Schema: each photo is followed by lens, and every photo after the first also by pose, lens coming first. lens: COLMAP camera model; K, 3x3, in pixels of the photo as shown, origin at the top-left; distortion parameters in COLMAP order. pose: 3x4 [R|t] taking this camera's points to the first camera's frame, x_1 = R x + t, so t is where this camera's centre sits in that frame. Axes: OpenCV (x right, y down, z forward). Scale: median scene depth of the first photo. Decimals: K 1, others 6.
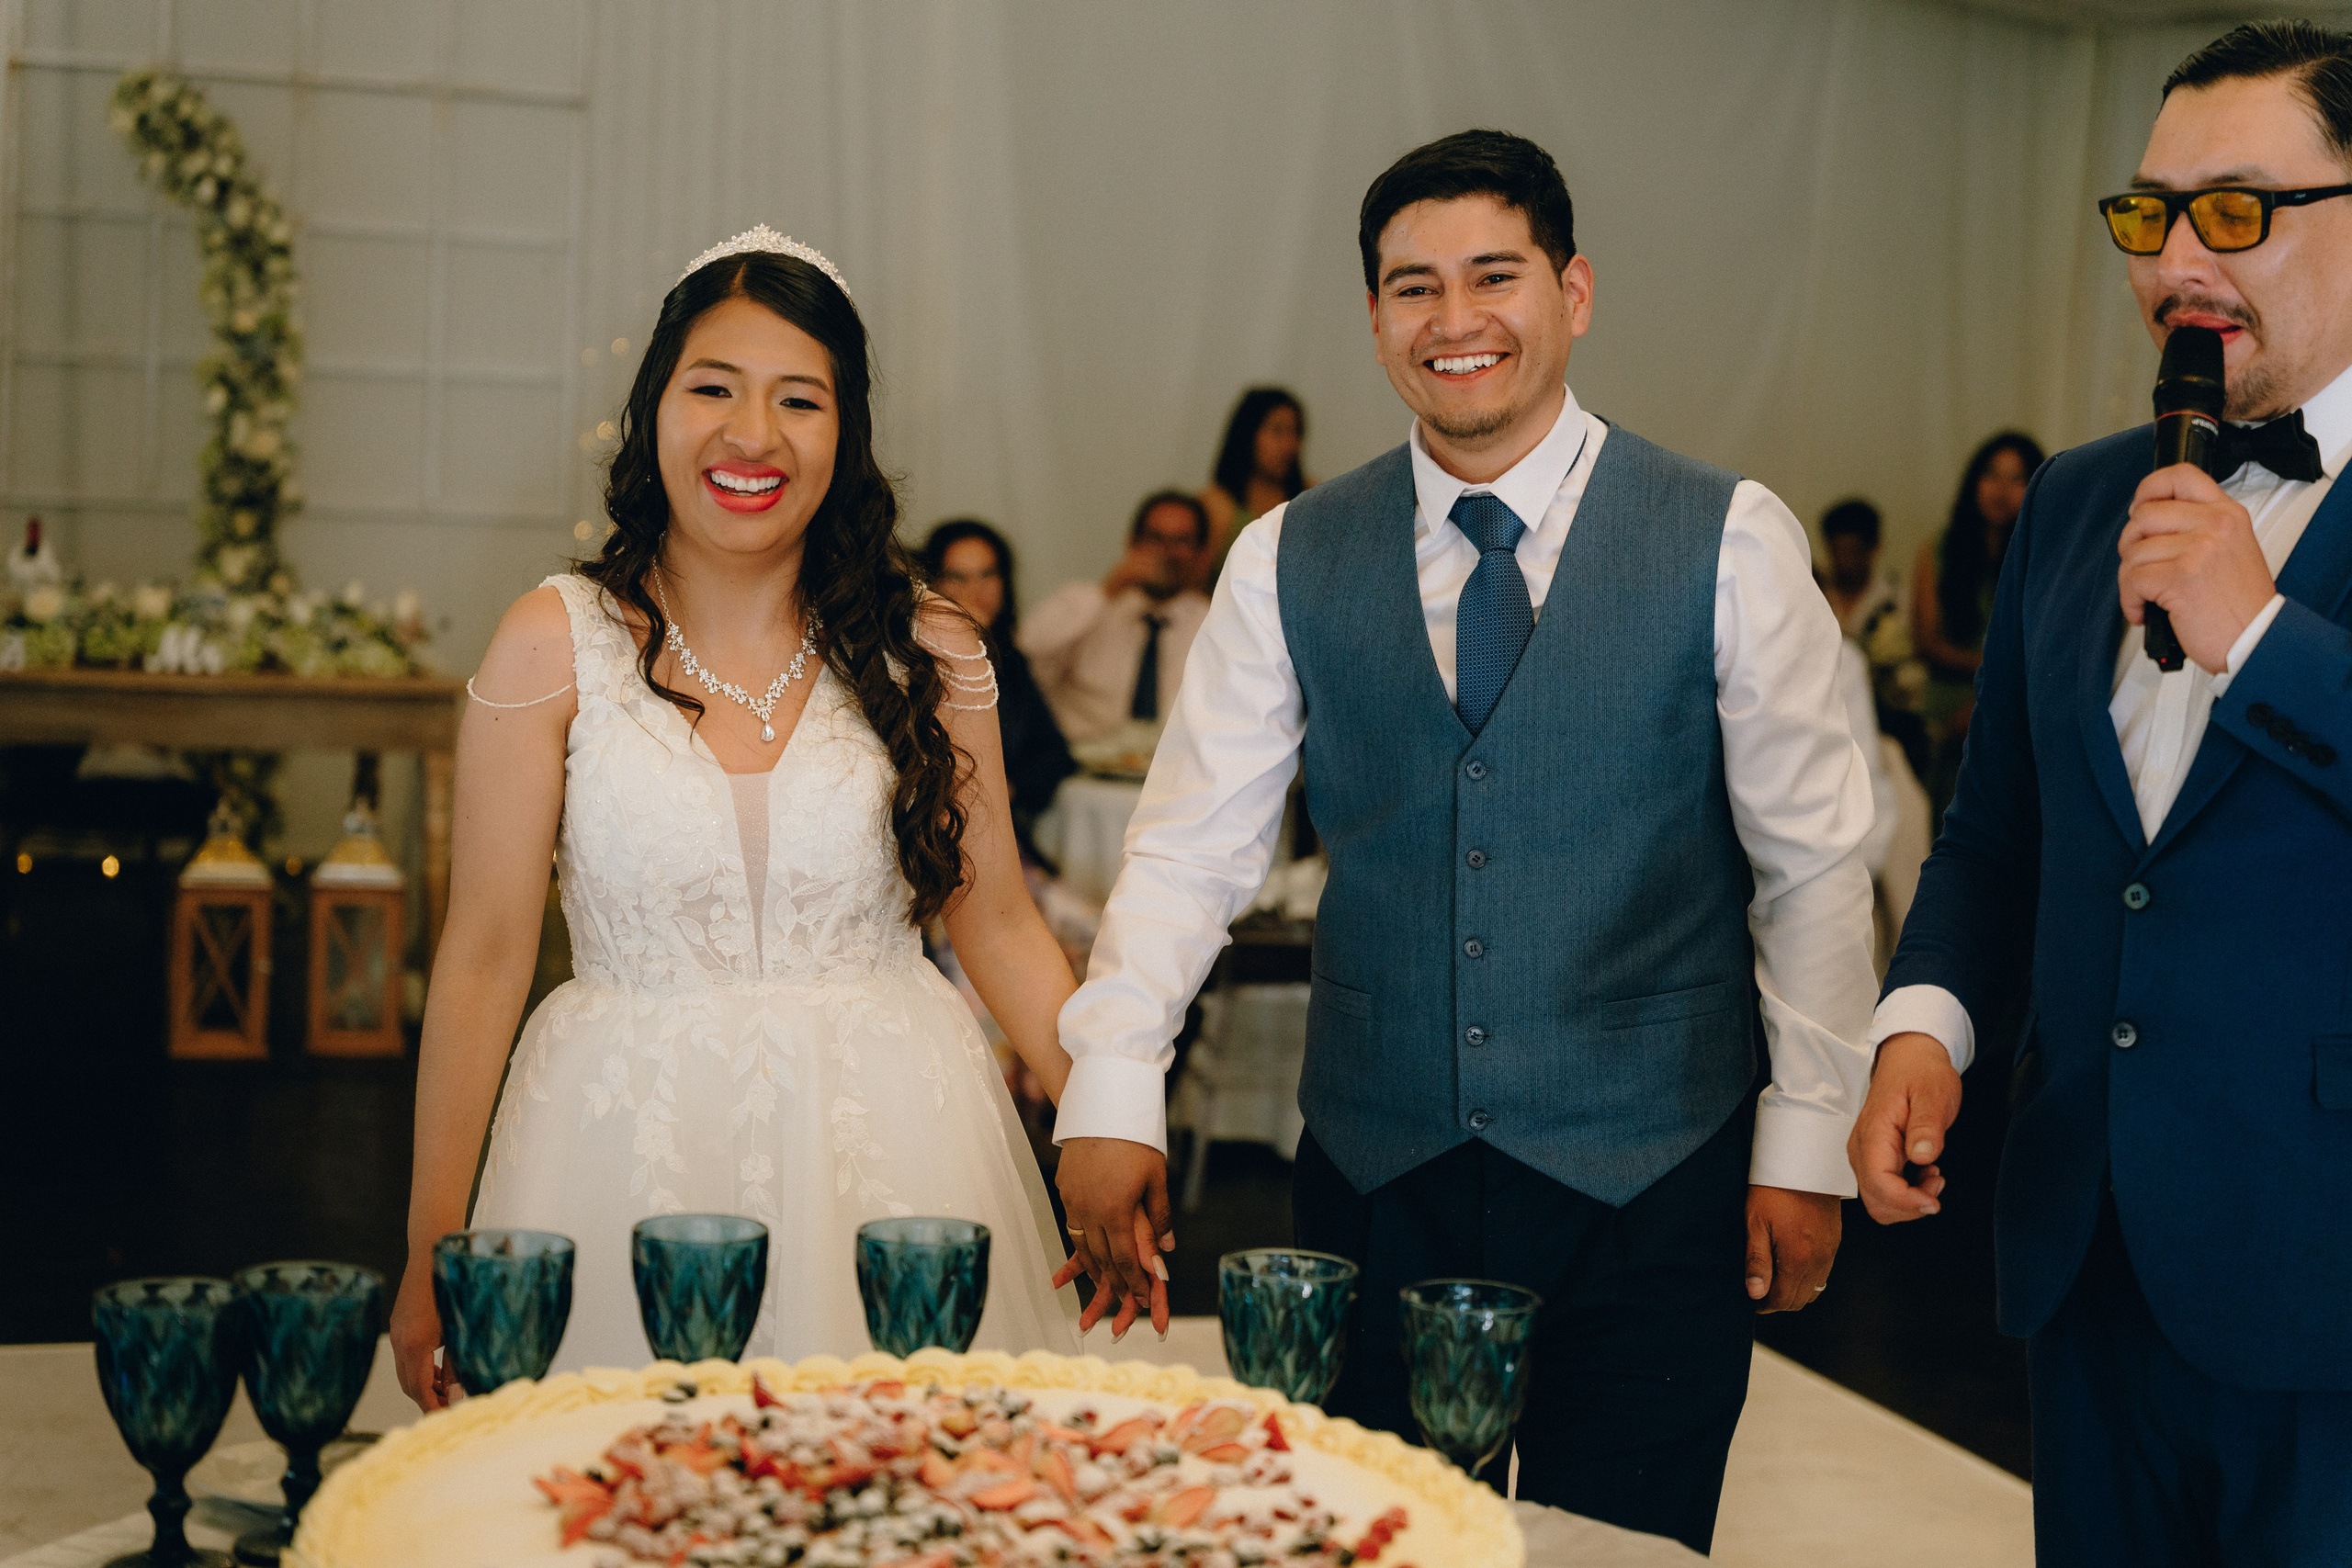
lens RADIAL K [[4482.9, 0, 1159.0], [0, 4482.9, 775.1], [0, 0, 1]] dist [0.035935, 0.000000]
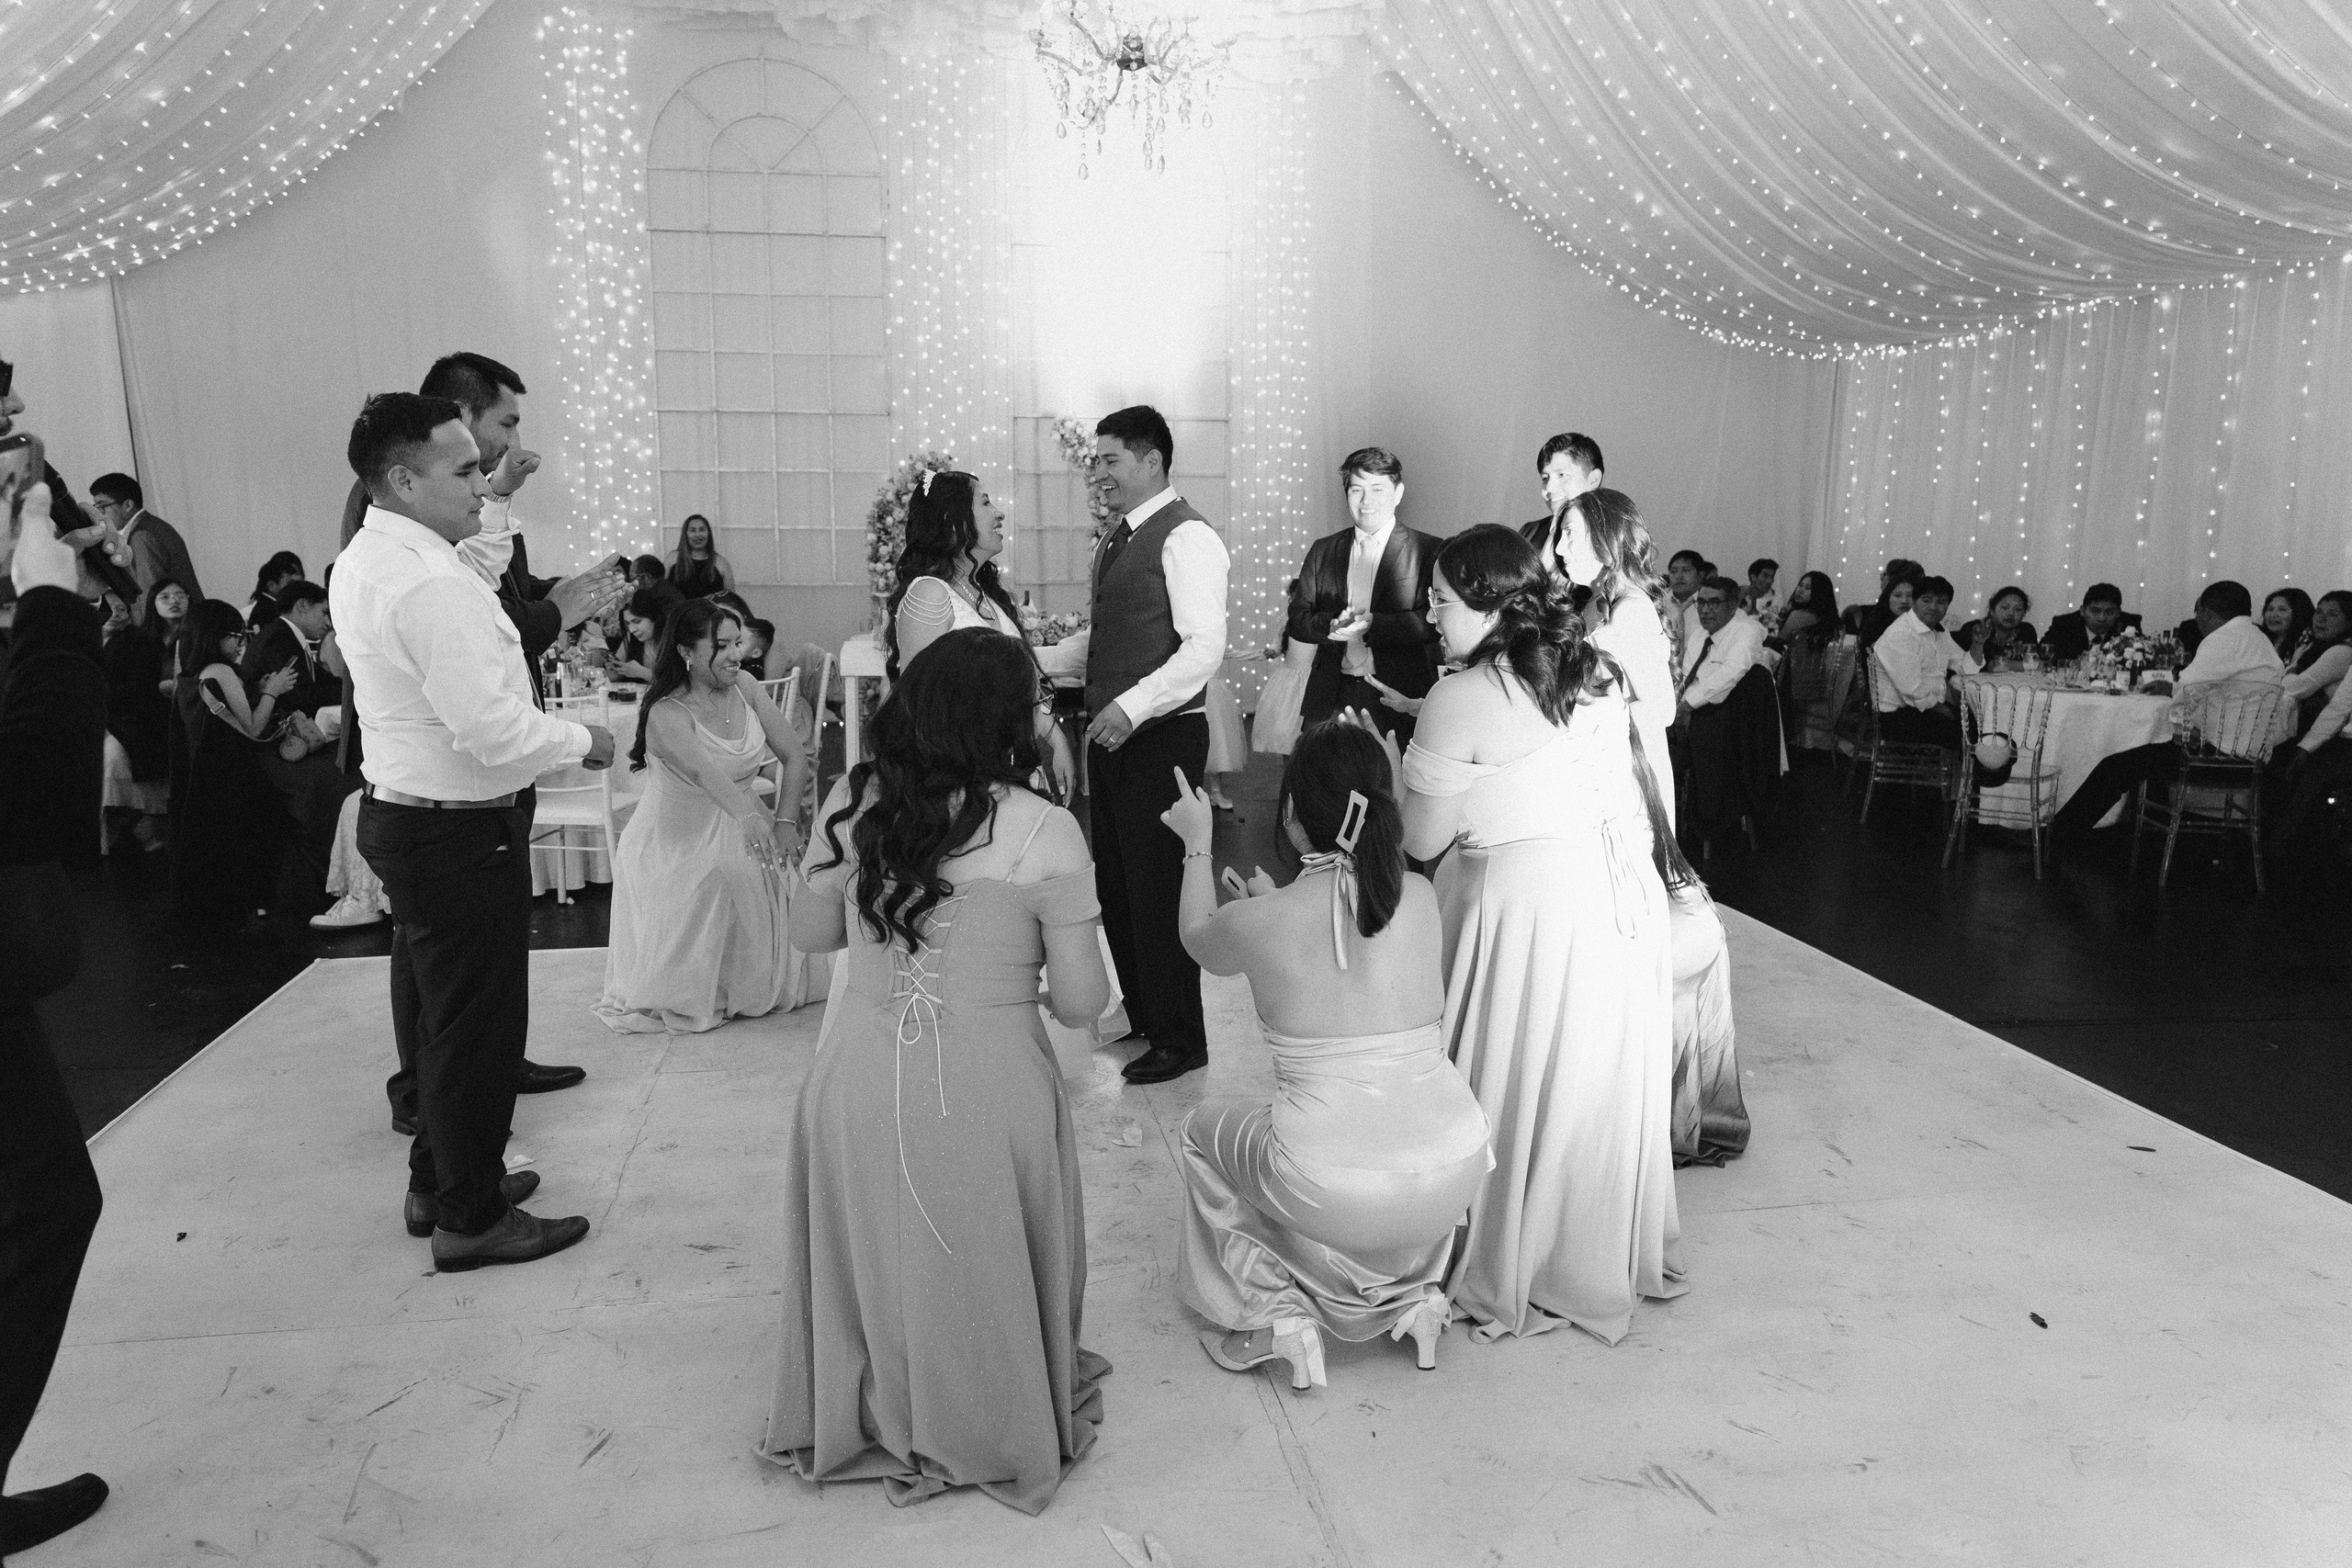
lens RADIAL K [[1592.7, 0, 1167.4], [0, 1592.7, 776.2], [0, 0, 1]] dist [-0.021664, 0.013746]
pose [[0.985611, -0.020963, -0.167726, -0.017549], [0.031989, 0.997481, 0.063309, -0.005452], [0.165976, -0.067763, 0.983799, 0.100753]]
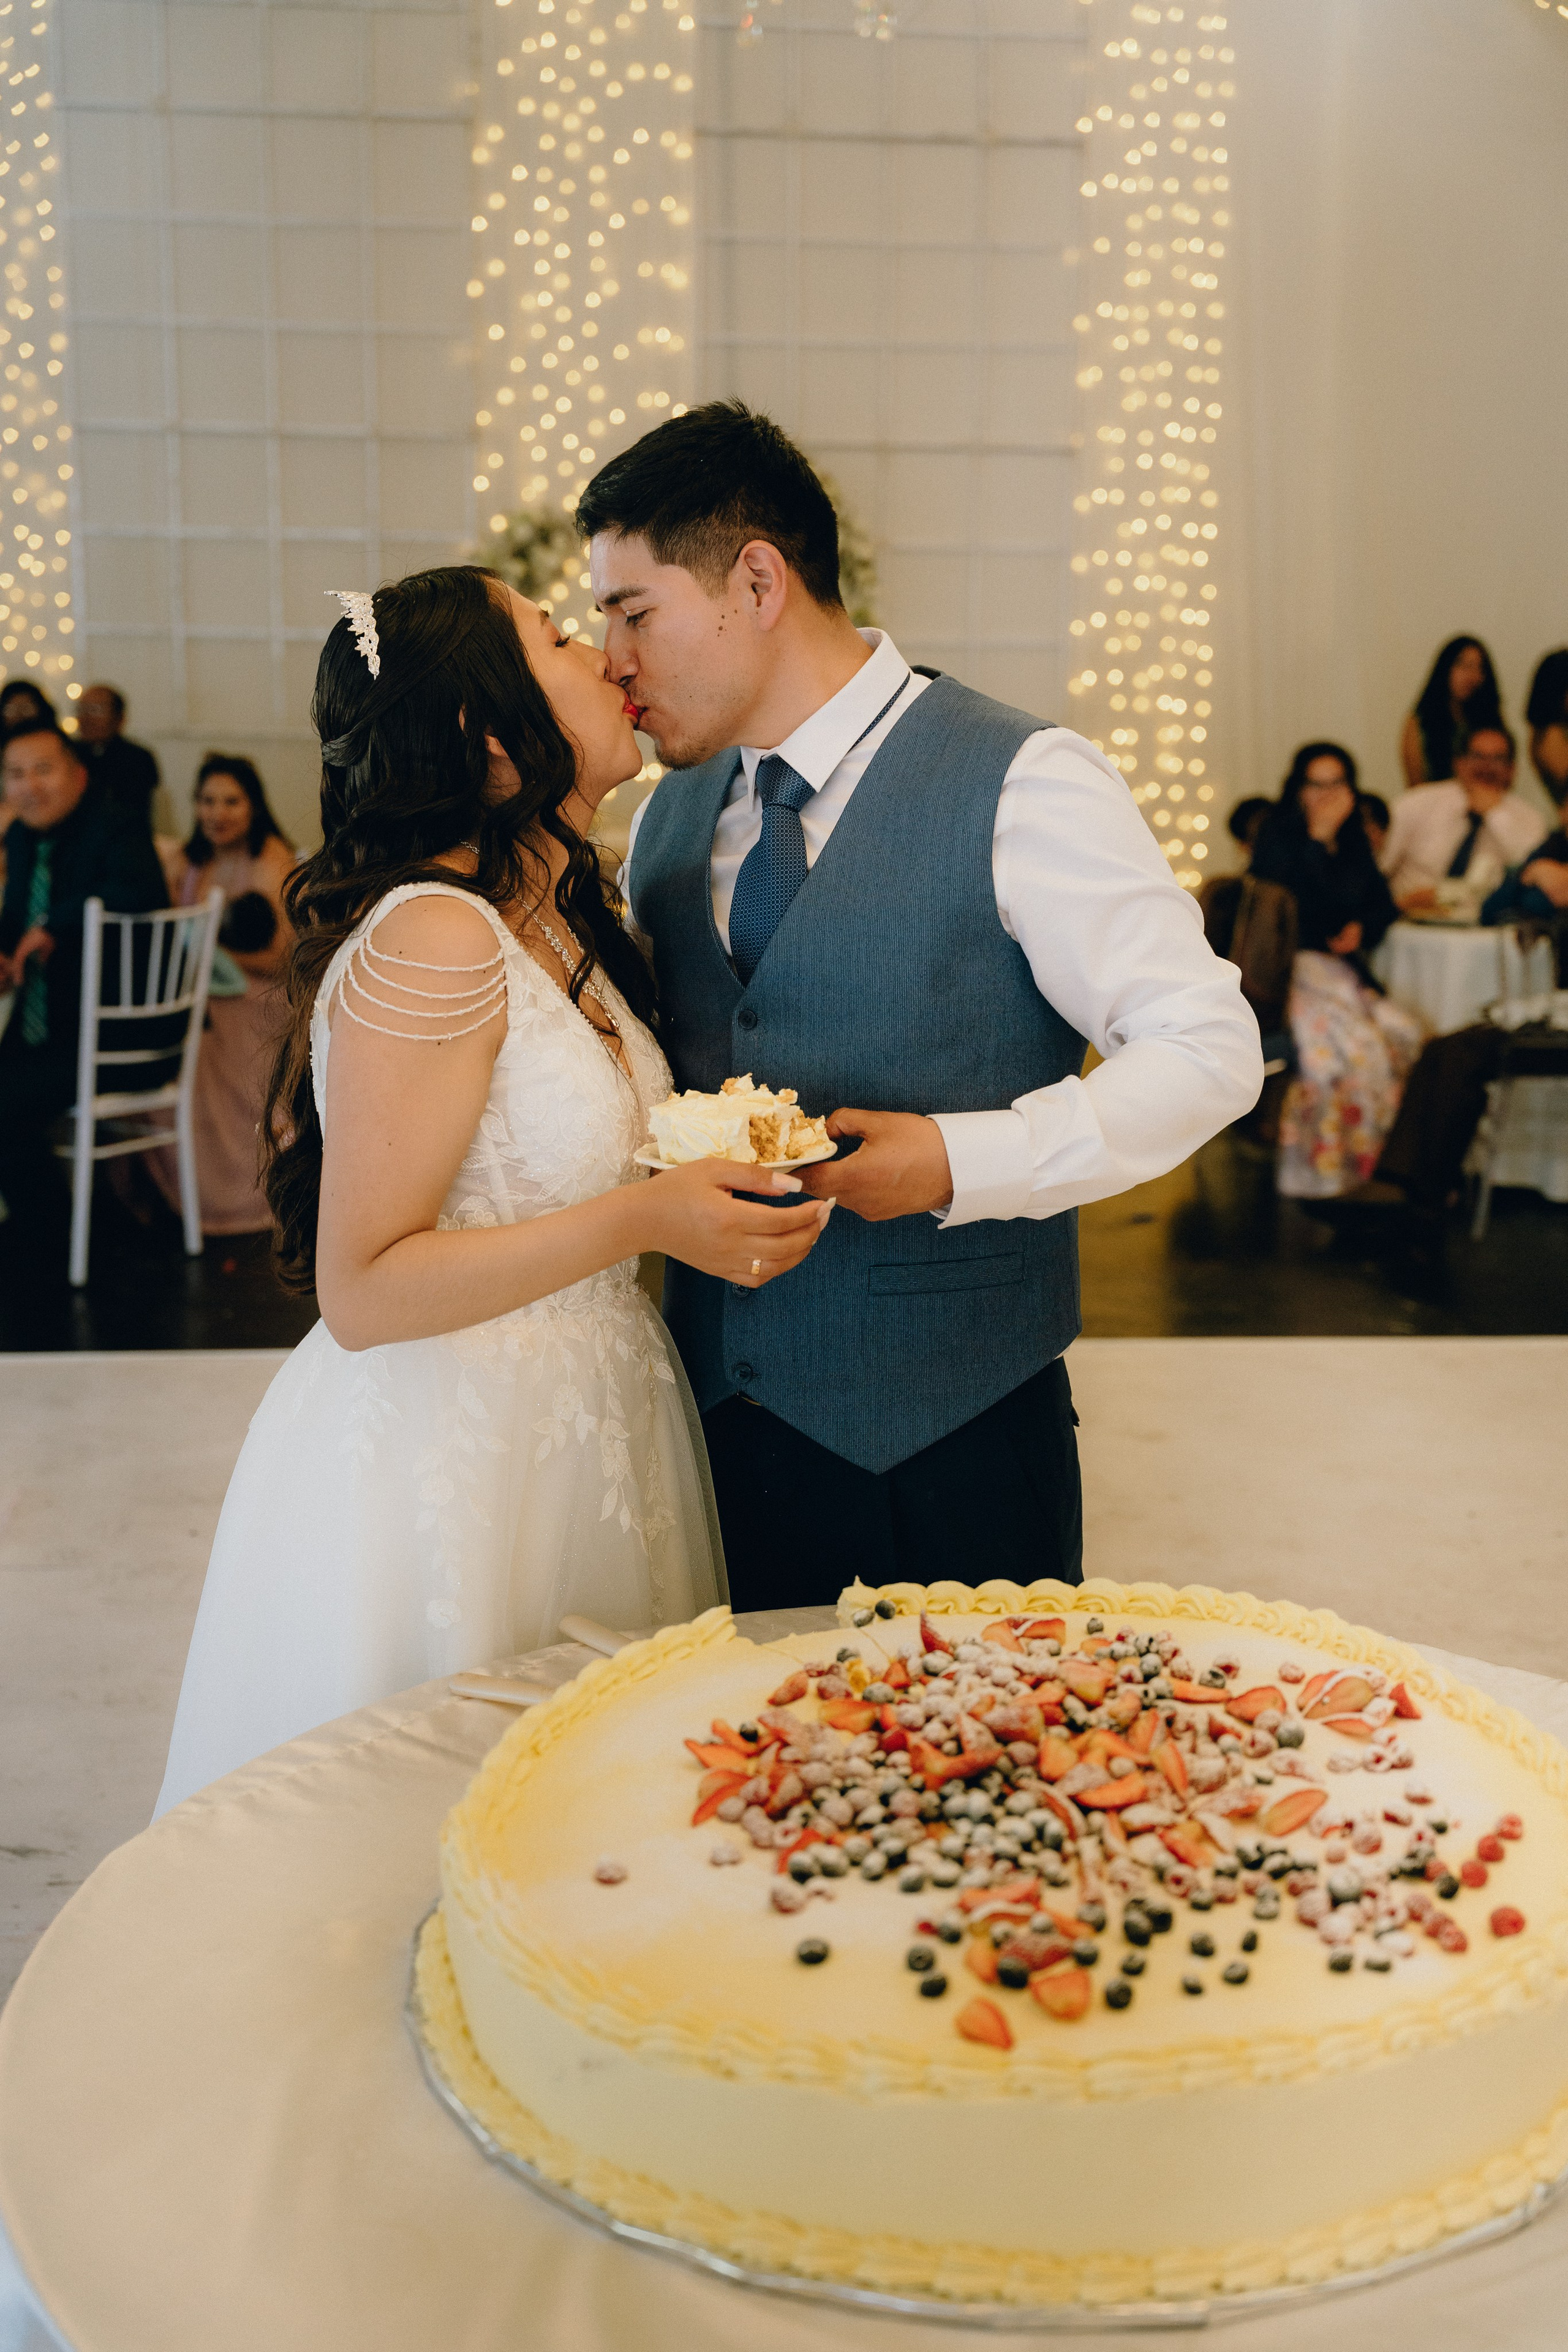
lens RADIAL K [[2824.4, 0, 790.3], [0, 2824.4, 1212.6], [0, 0, 1]] dist [0.024225, 0.000000]
pose [[0.970050, 0.012908, -0.242563, 0.011386], [0.014741, 0.993619, 0.111825, -0.010620], [0.242458, -0.112052, 0.963669, 0.084622]]
